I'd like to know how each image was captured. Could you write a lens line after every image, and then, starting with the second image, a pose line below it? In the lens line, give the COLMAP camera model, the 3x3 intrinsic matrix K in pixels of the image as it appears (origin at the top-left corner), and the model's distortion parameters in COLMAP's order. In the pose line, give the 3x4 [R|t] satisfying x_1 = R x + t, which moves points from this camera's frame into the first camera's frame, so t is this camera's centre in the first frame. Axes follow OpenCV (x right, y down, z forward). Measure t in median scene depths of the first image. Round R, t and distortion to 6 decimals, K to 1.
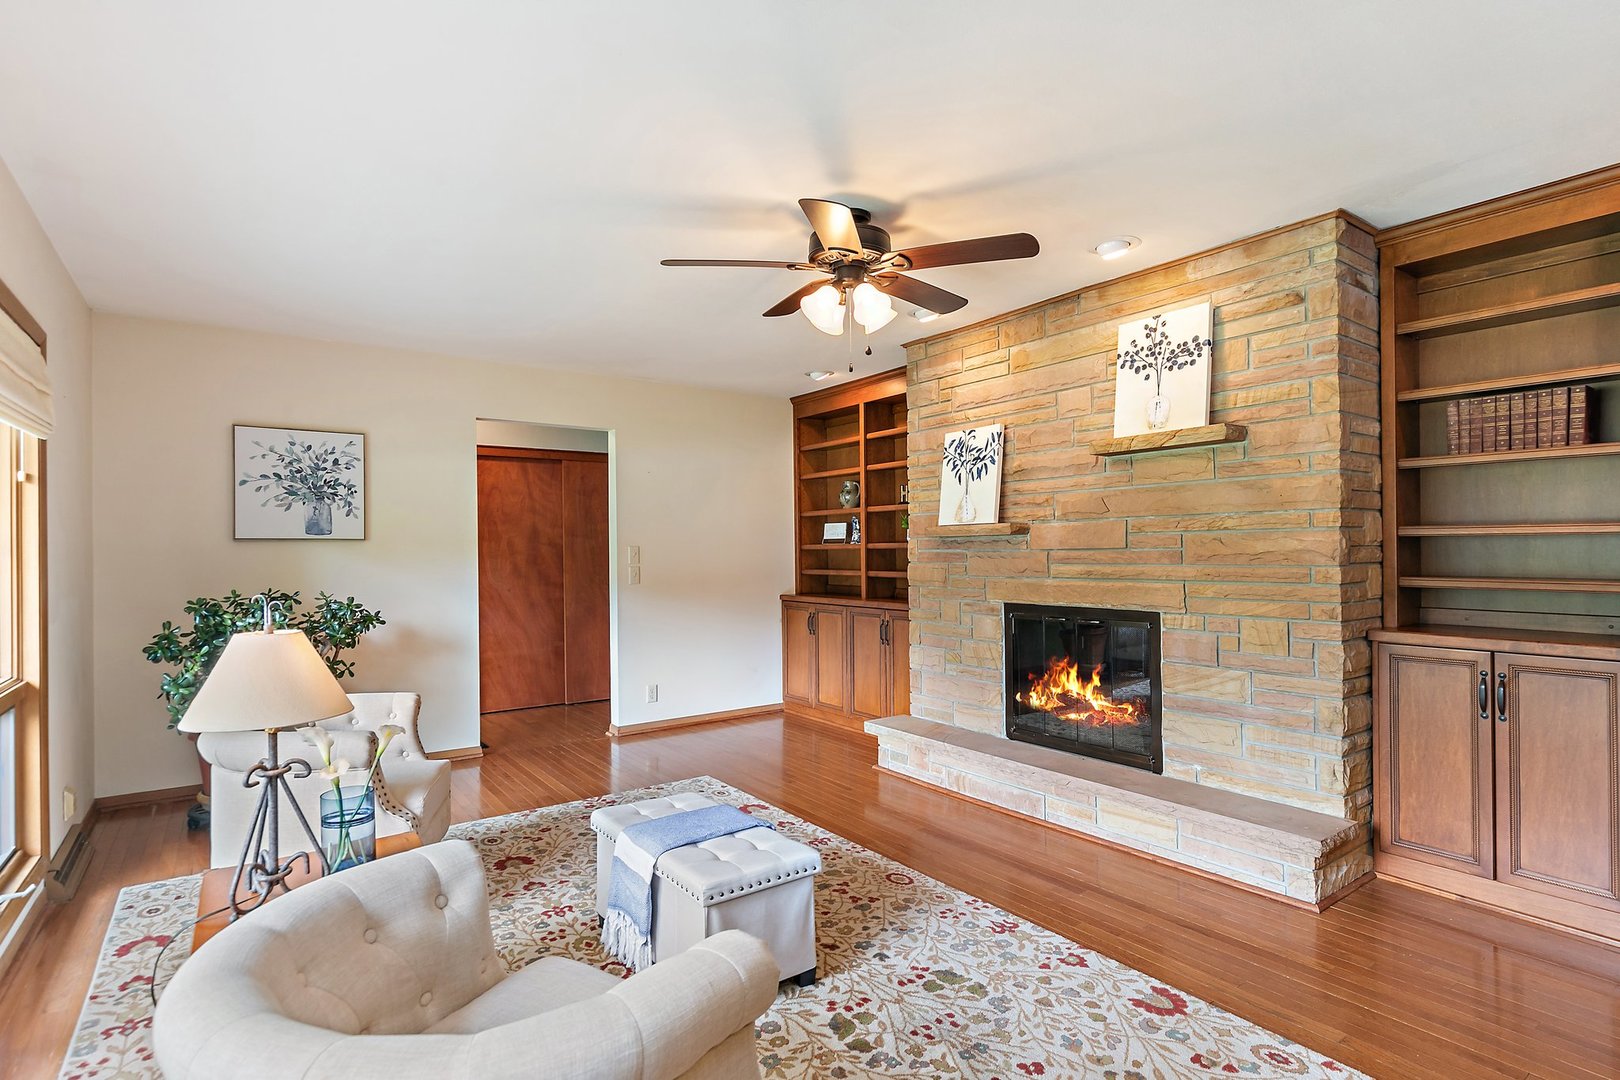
lens RADIAL K [[807.8, 0, 819.4], [0, 807.8, 542.5], [0, 0, 1]] dist [-0.000651, -0.000386]
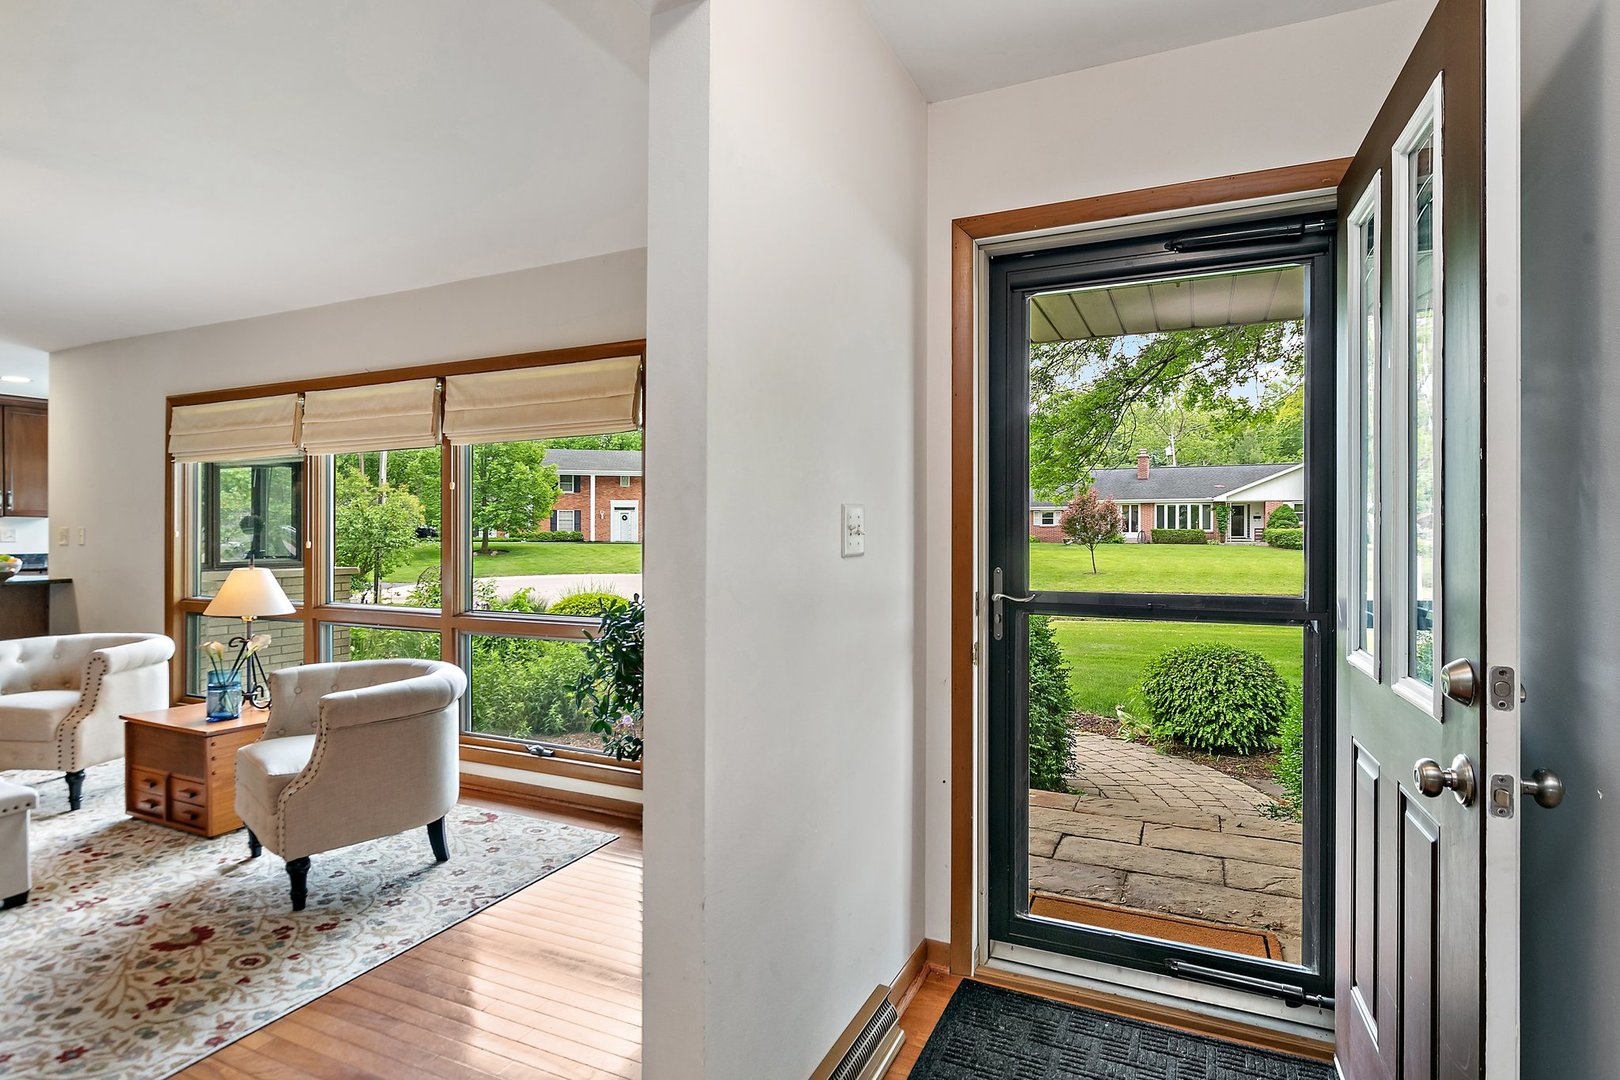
lens RADIAL K [[833.0, 0, 810.0], [0, 833.0, 540.0], [0, 0, 1]] dist [0.002520, 0.001409]
pose [[-0.877201, 0.012089, -0.479971, -0.517157], [0.012692, 0.999917, 0.001989, 0.032434], [0.479956, -0.004347, -0.877282, 1.947768]]
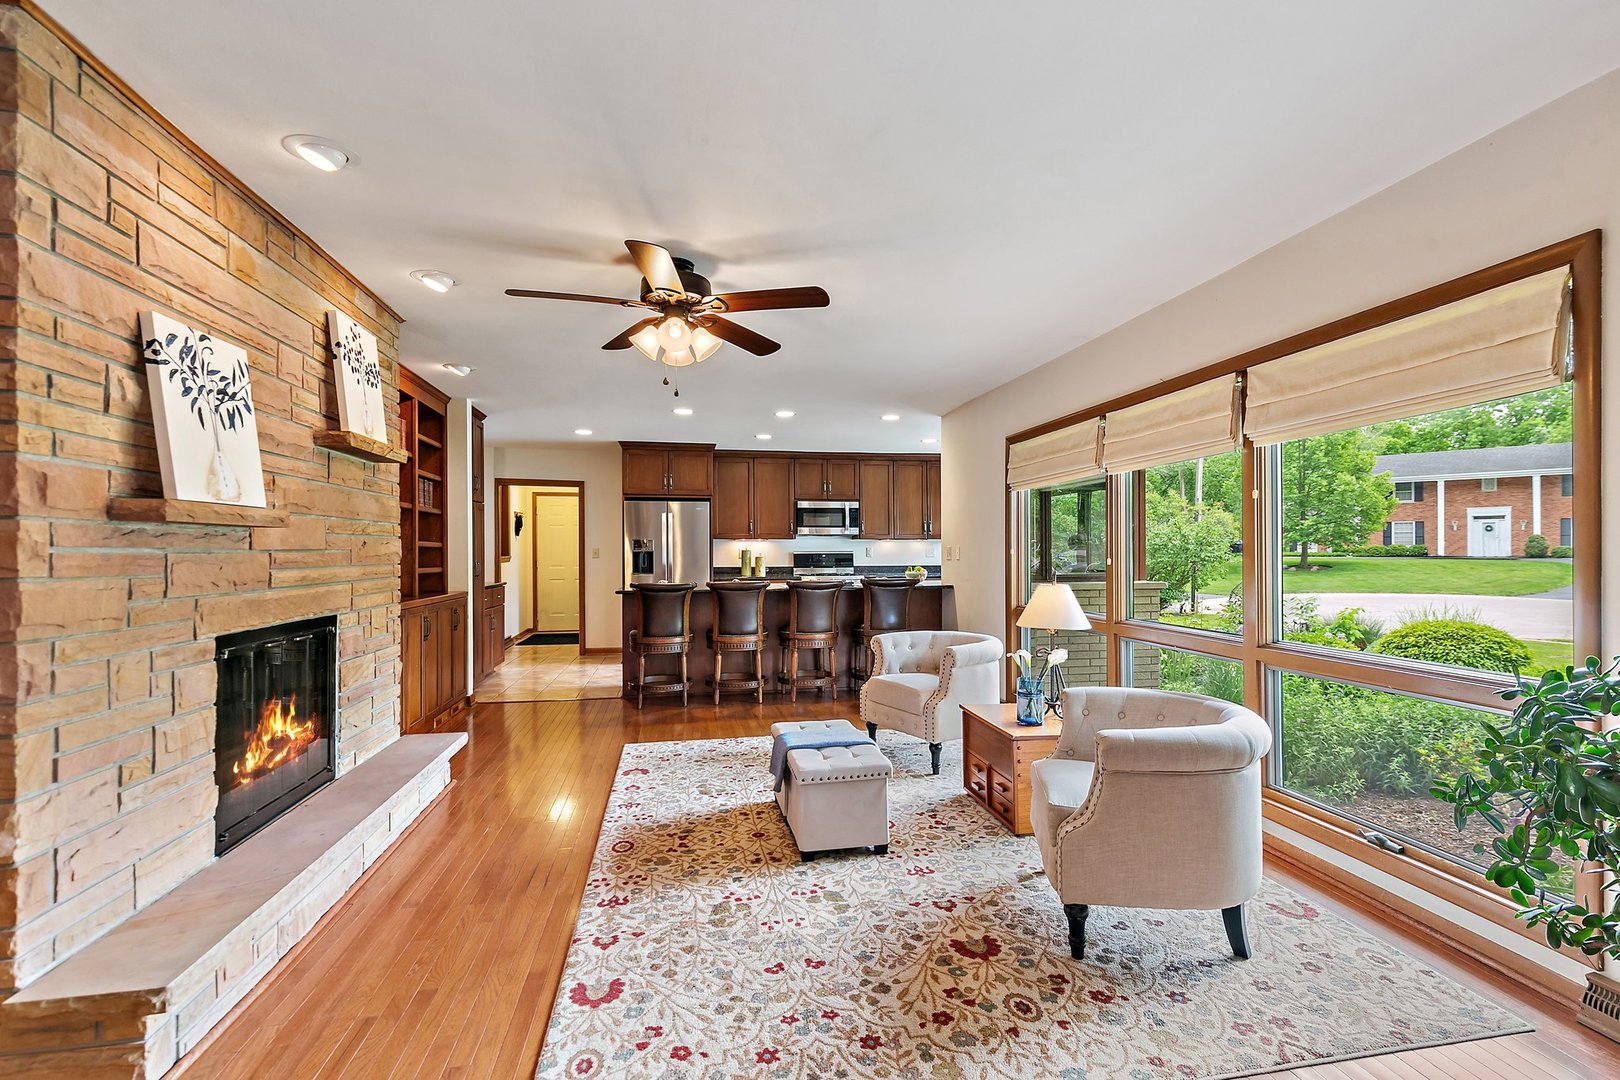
lens RADIAL K [[750.9, 0, 821.5], [0, 750.9, 545.7], [0, 0, 1]] dist [0.012680, -0.005980]
pose [[-0.904378, 0.016634, 0.426409, -0.554621], [0.008683, 0.999750, -0.020584, 0.027897], [-0.426645, -0.014914, -0.904296, 1.708242]]
